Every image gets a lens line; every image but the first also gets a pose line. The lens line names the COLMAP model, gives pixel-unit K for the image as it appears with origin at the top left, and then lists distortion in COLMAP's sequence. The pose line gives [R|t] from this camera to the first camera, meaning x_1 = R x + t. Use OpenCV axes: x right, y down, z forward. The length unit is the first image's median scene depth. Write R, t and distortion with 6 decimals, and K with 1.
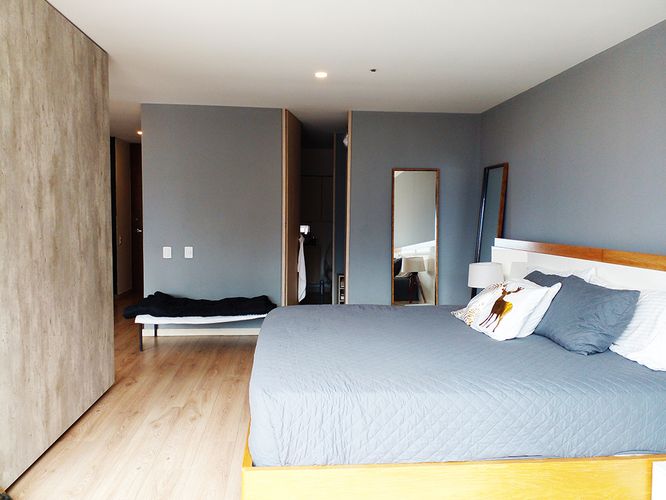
lens RADIAL K [[530.6, 0, 333.0], [0, 530.6, 257.2], [0, 0, 1]] dist [0.056098, -0.083299]
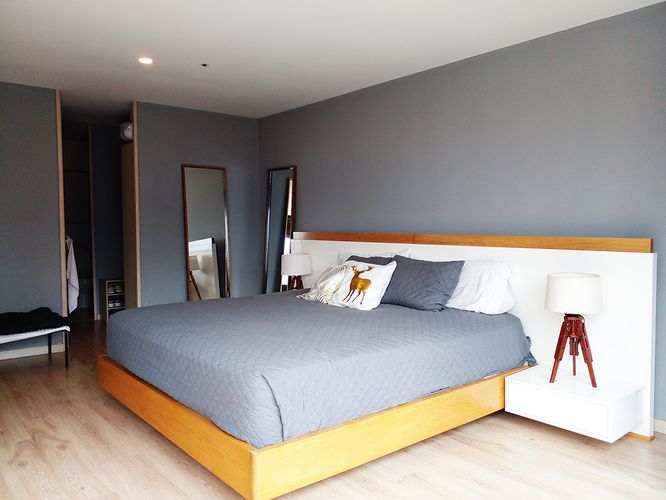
lens RADIAL K [[530.6, 0, 335.5], [0, 530.6, 252.6], [0, 0, 1]] dist [0.056098, -0.083299]
pose [[0.826789, -0.043942, 0.560793, -0.372430], [0.054599, 0.998506, -0.002256, 0.022656], [-0.559856, 0.032484, 0.827953, 0.050669]]
